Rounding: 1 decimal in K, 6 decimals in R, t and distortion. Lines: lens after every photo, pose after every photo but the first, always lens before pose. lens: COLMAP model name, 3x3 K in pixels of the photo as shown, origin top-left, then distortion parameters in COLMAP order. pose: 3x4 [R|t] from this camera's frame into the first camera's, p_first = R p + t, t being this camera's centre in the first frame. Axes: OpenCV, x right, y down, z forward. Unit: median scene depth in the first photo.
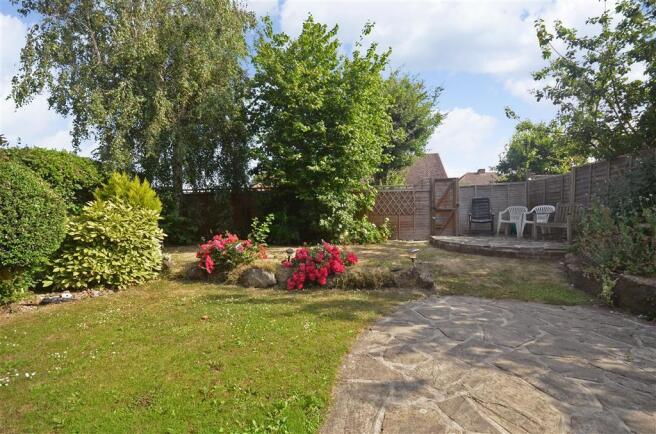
lens RADIAL K [[289.0, 0, 327.6], [0, 289.0, 215.5], [0, 0, 1]] dist [-0.004453, -0.001575]
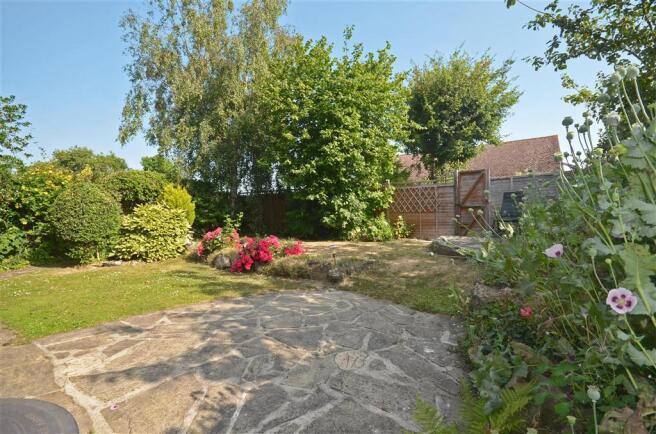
lens RADIAL K [[286.9, 0, 329.6], [0, 286.9, 216.7], [0, 0, 1]] dist [-0.003829, -0.000072]
pose [[0.905262, 0.005449, -0.424819, 0.728415], [0.000067, 0.999916, 0.012969, -0.001689], [0.424854, -0.011769, 0.905185, 0.044143]]
